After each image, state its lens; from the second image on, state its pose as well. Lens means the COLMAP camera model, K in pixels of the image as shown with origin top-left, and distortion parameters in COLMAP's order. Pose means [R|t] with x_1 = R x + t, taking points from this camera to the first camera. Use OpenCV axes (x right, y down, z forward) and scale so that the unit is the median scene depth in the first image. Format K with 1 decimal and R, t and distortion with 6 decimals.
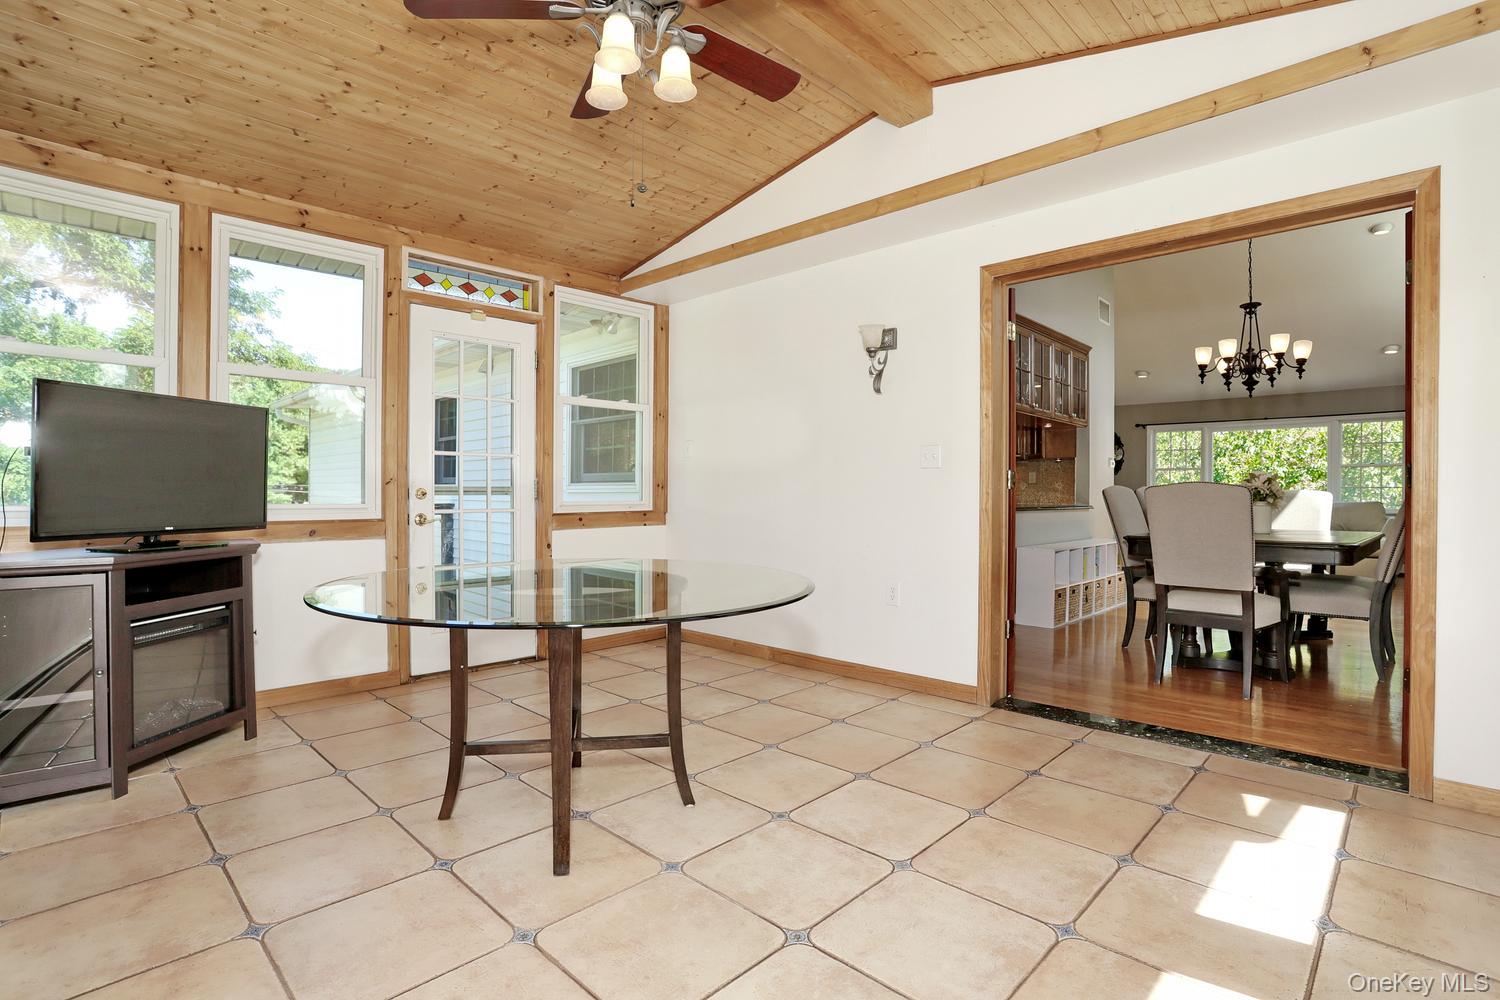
lens RADIAL K [[724.0, 0, 745.0], [0, 724.0, 500.2], [0, 0, 1]] dist [-0.082537, 0.036227]
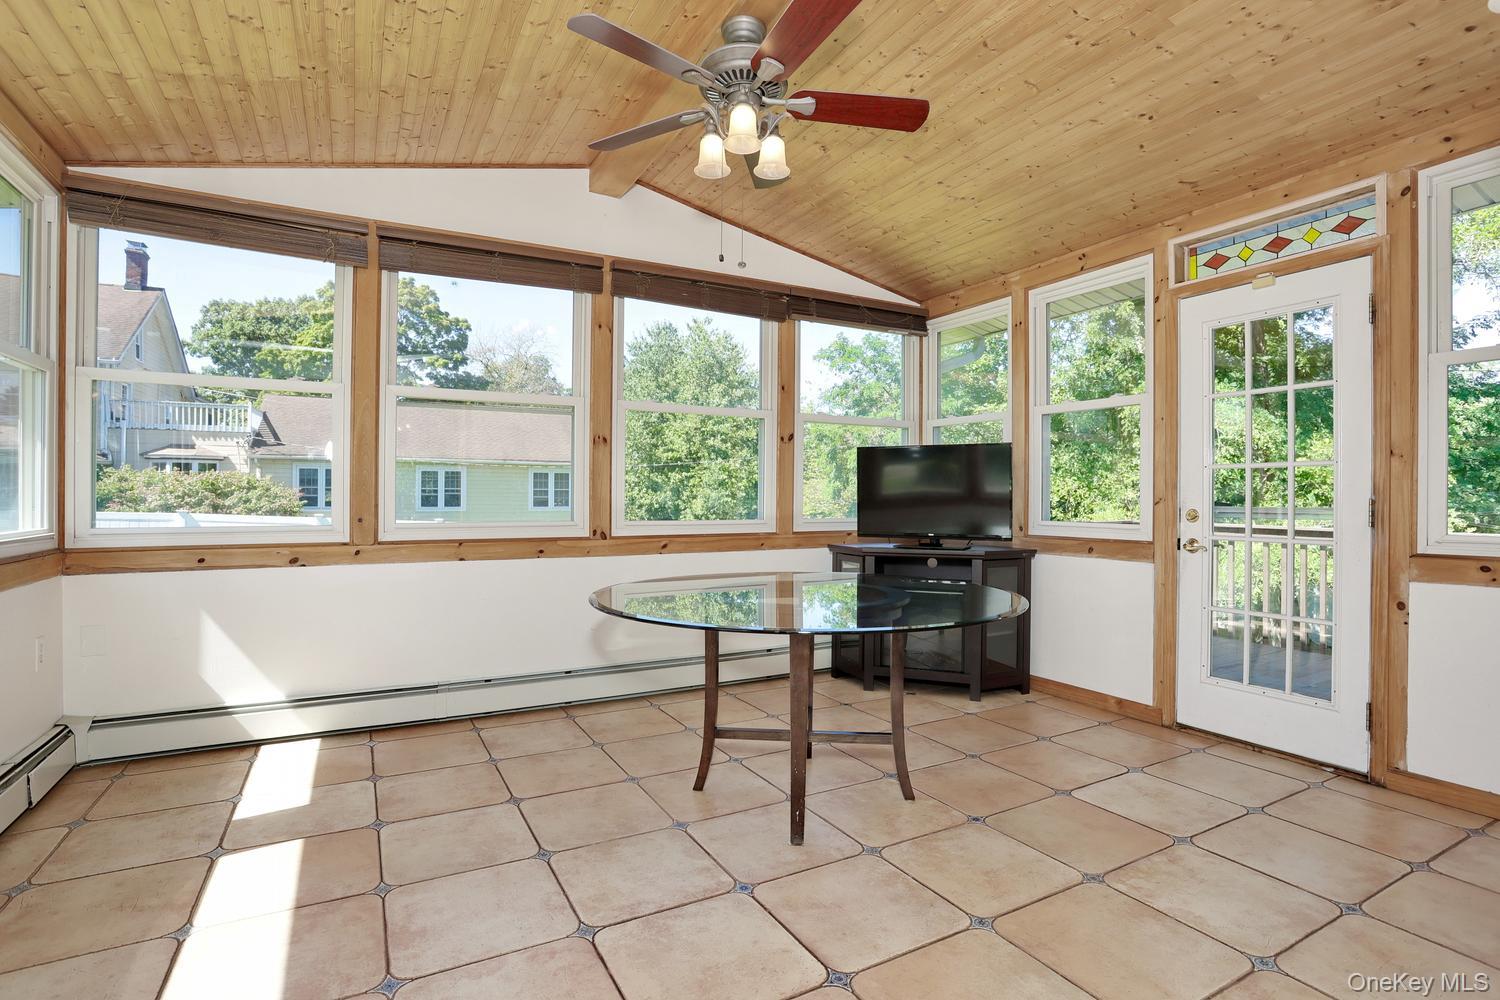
lens RADIAL K [[724.0, 0, 745.0], [0, 724.0, 500.2], [0, 0, 1]] dist [-0.082537, 0.036227]
pose [[-0.292019, -0.003590, -0.956406, 0.567686], [-0.017814, 0.999840, 0.001686, -0.021394], [0.956247, 0.017529, -0.292036, 0.802913]]
